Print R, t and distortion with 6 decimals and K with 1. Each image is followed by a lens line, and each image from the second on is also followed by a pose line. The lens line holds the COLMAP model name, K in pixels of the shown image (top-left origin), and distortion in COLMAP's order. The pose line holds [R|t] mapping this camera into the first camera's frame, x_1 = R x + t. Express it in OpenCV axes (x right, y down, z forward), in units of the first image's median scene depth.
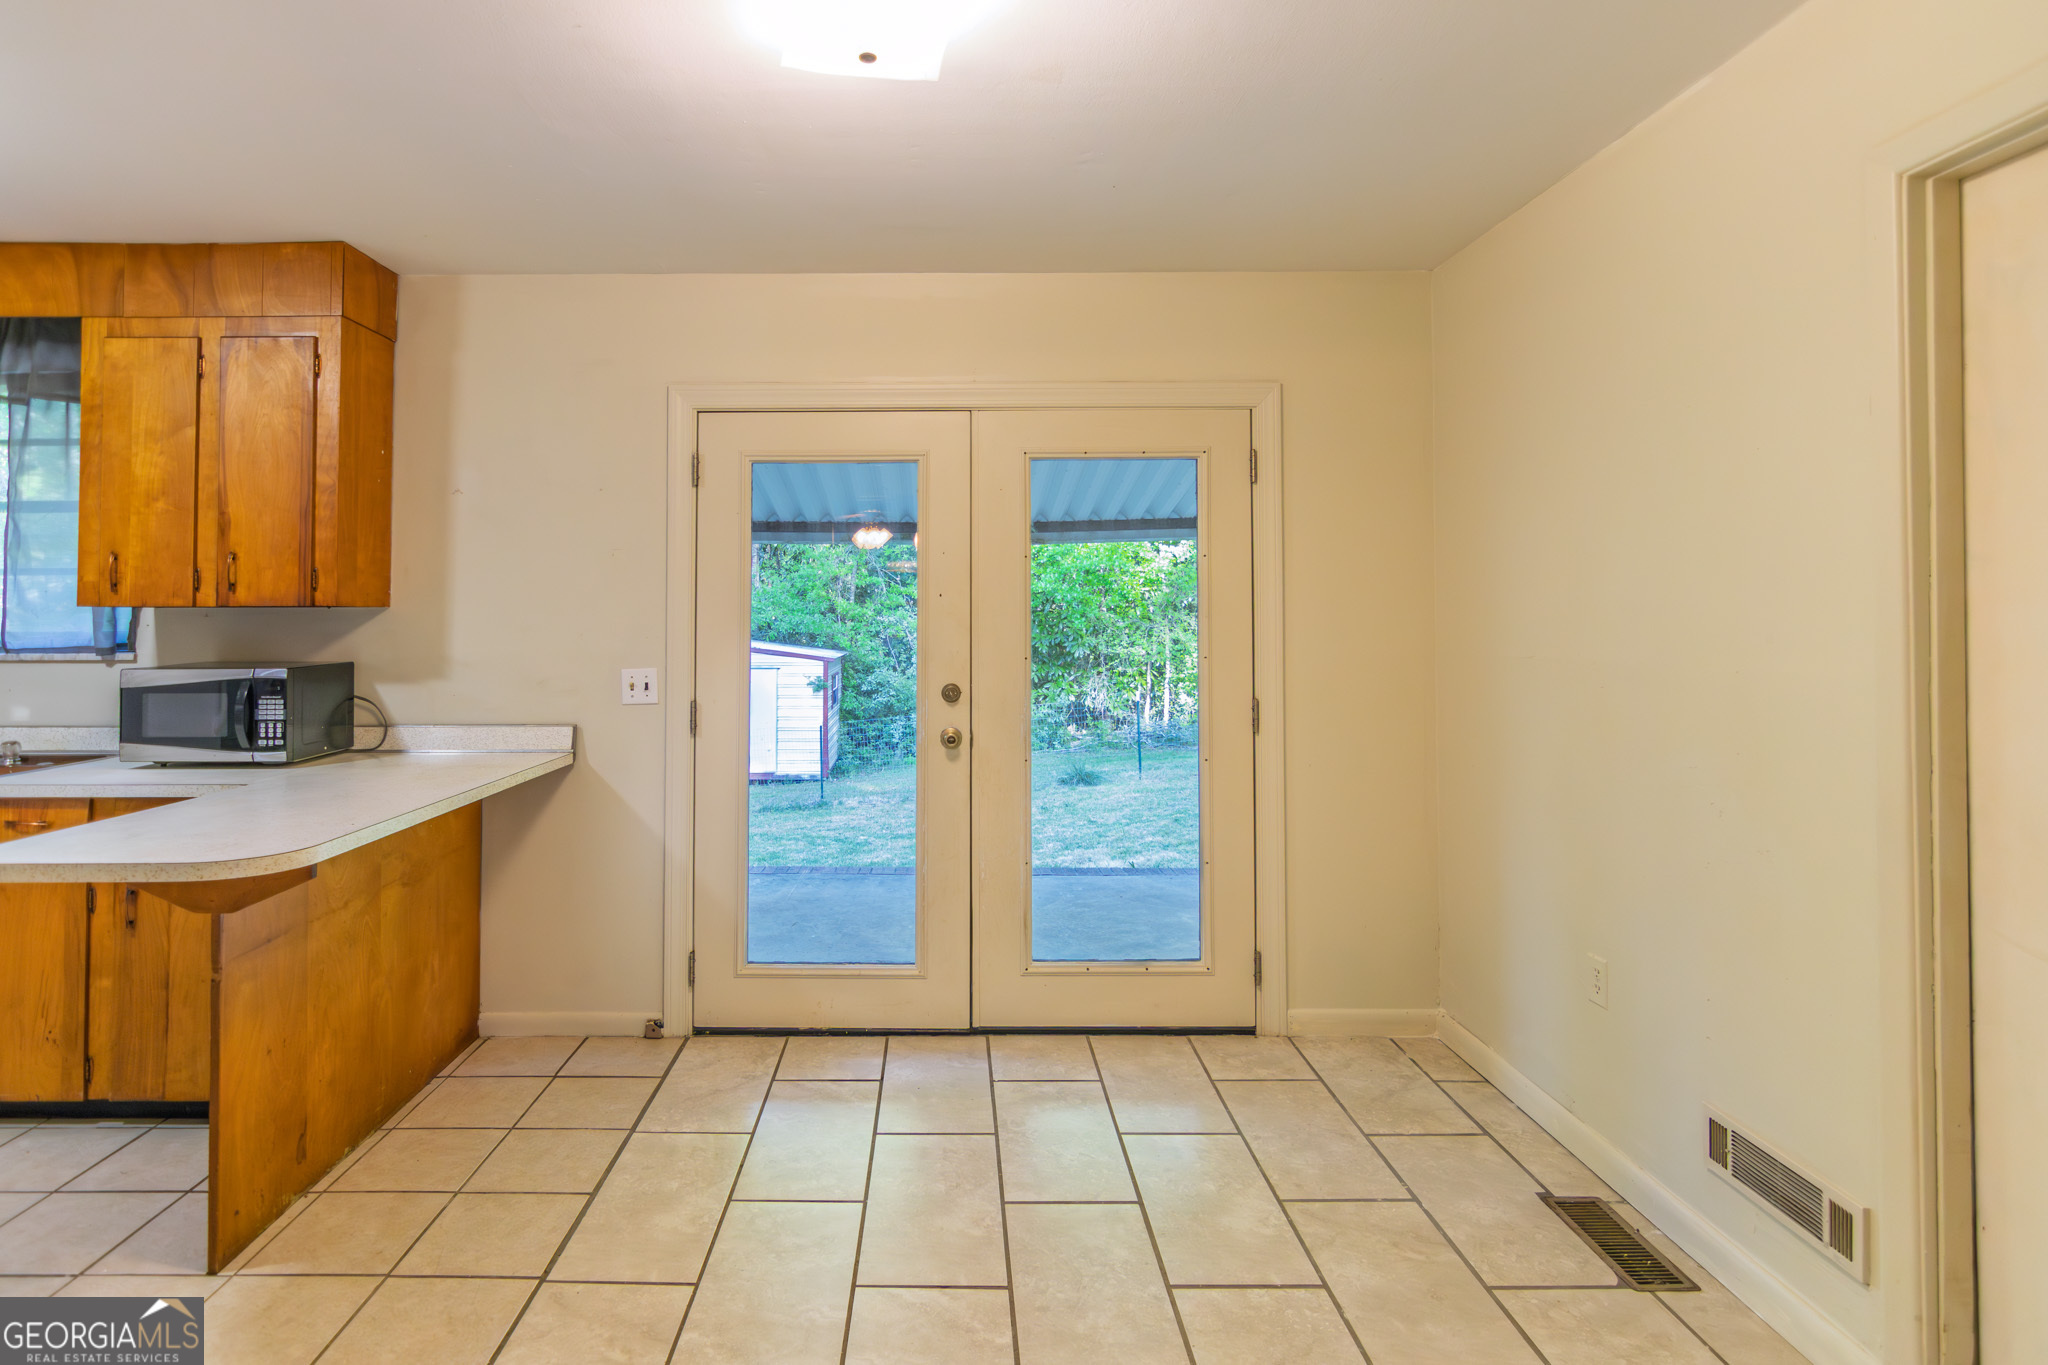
lens RADIAL K [[1088.6, 0, 960.6], [0, 1088.6, 591.8], [0, 0, 1]] dist [-0.001984, 0.000483]
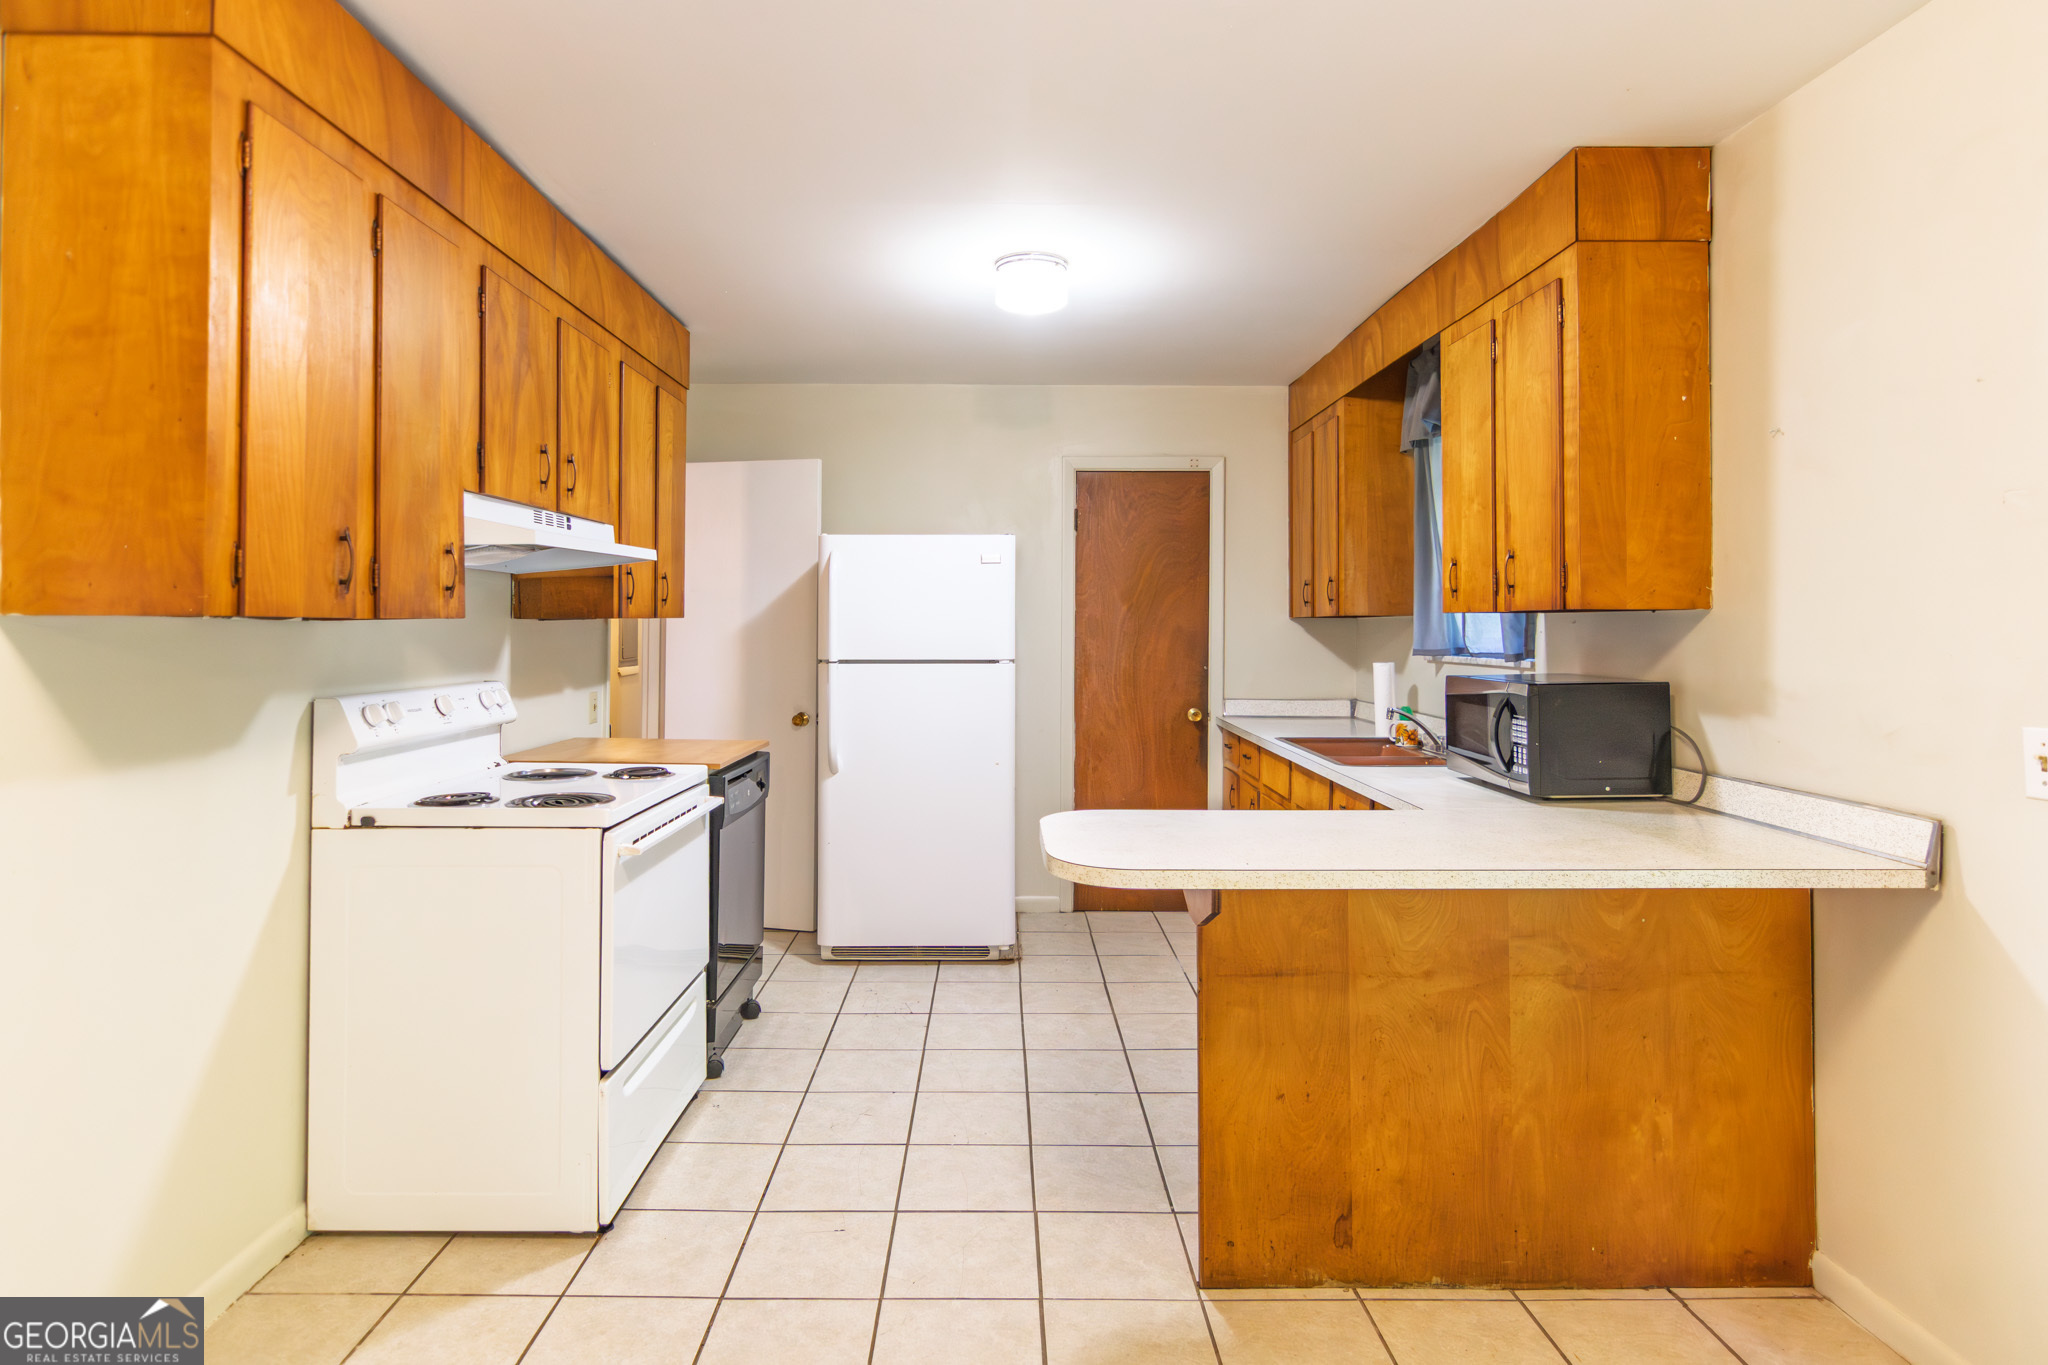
lens RADIAL K [[1072.1, 0, 969.7], [0, 1072.1, 601.7], [0, 0, 1]] dist [-0.001337, 0.000004]
pose [[-0.013641, -0.020803, -0.999691, 0.209048], [0.020233, 0.999573, -0.021077, 0.015294], [0.999702, -0.020514, -0.013214, 0.566483]]
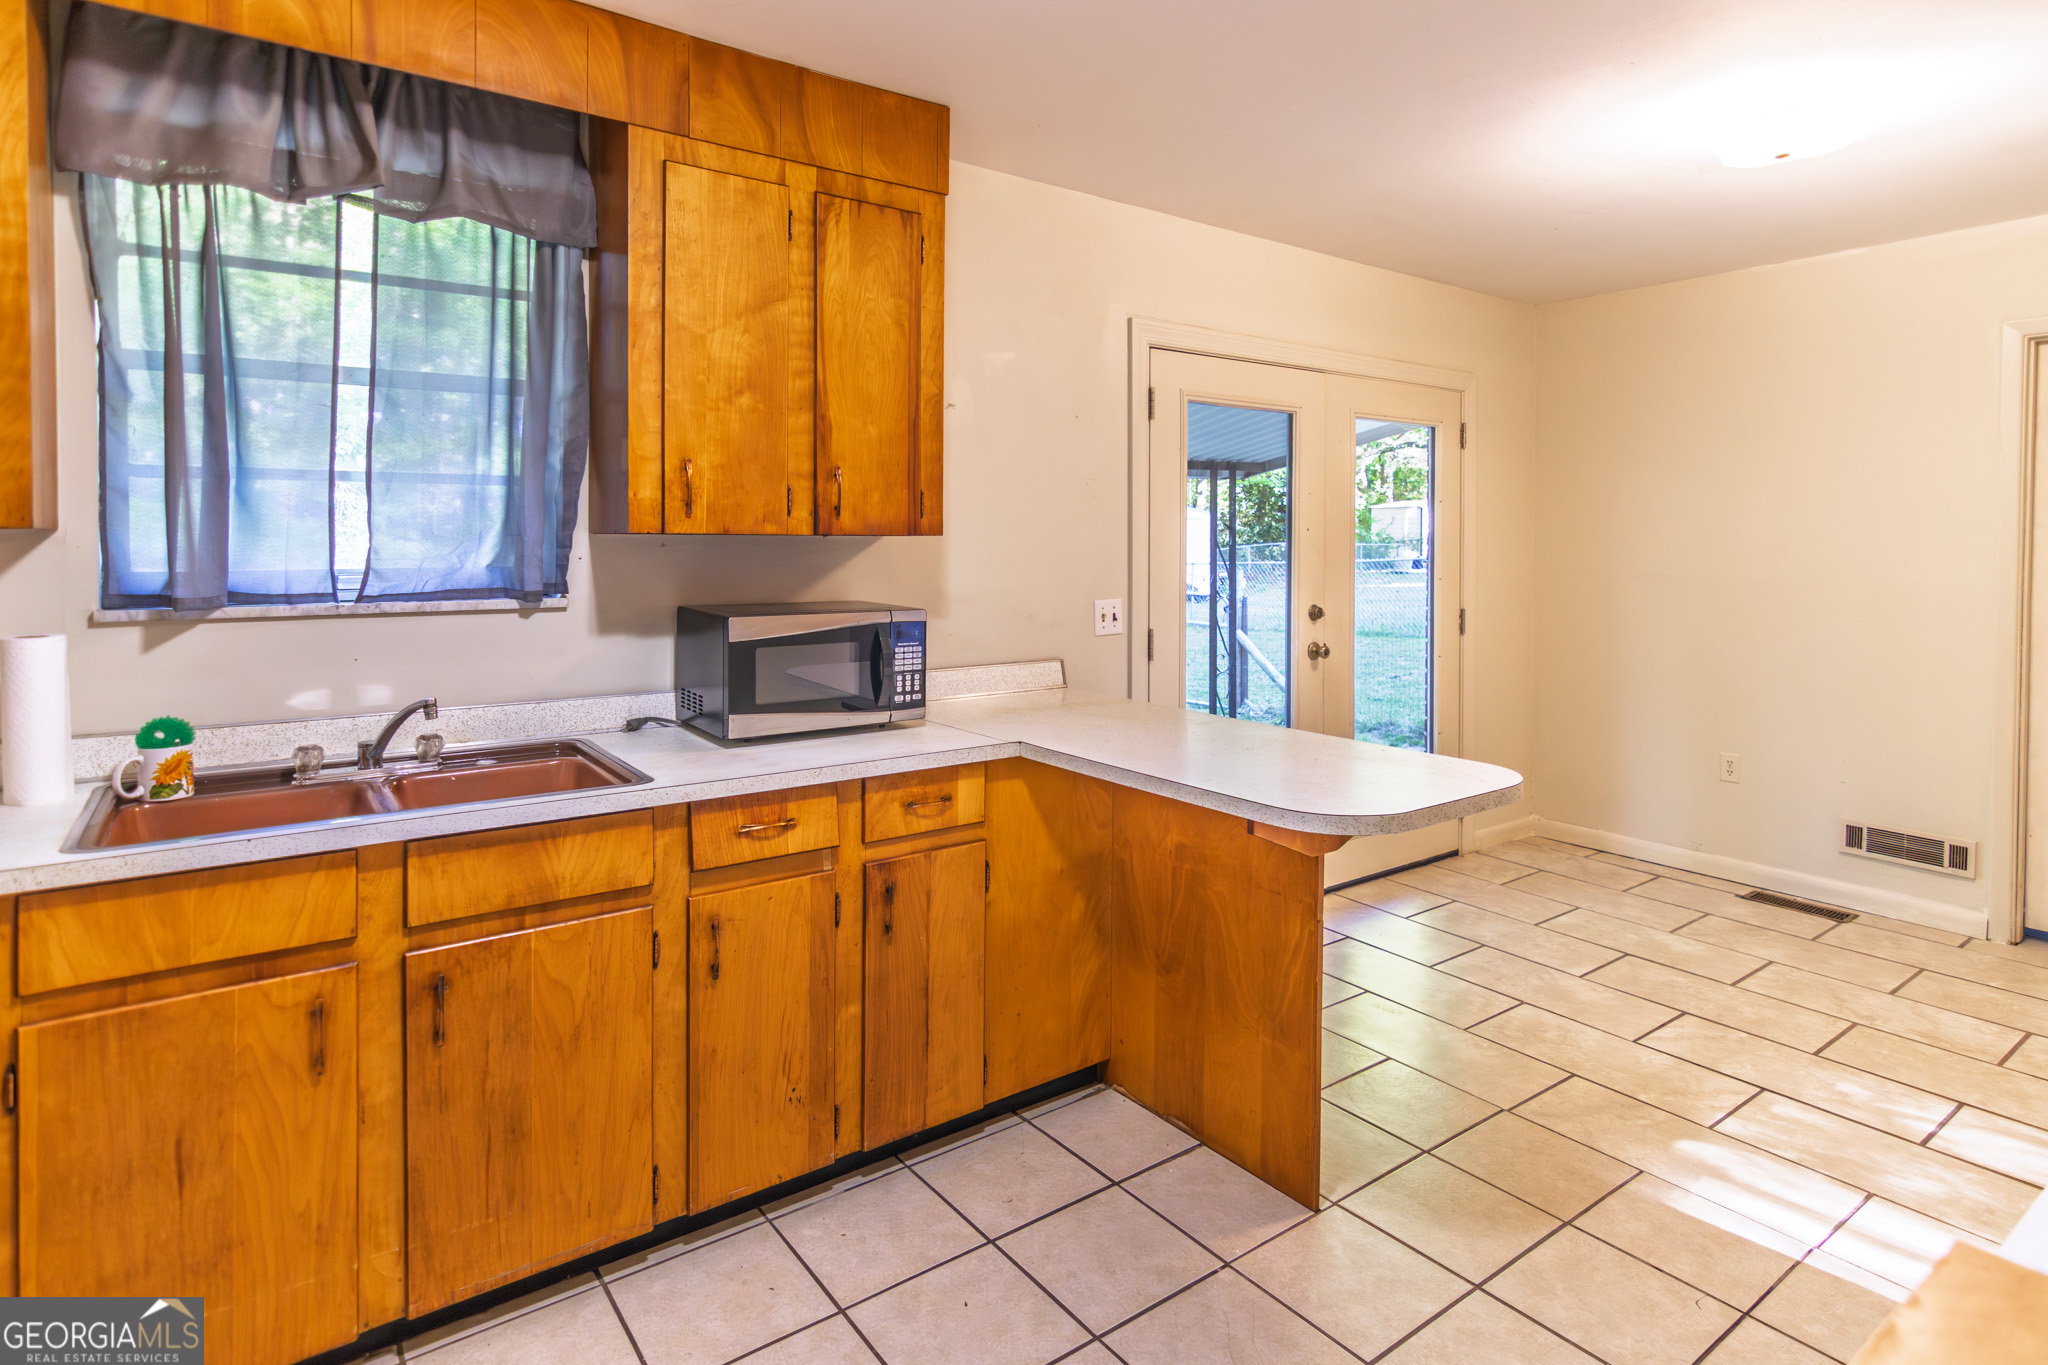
lens RADIAL K [[1081.1, 0, 1035.4], [0, 1081.1, 560.9], [0, 0, 1]] dist [-0.002522, -0.000023]
pose [[0.798061, -0.005920, 0.602547, -1.029698], [-0.019090, 0.999201, 0.035102, 0.001687], [-0.602274, -0.039516, 0.797311, 0.270766]]
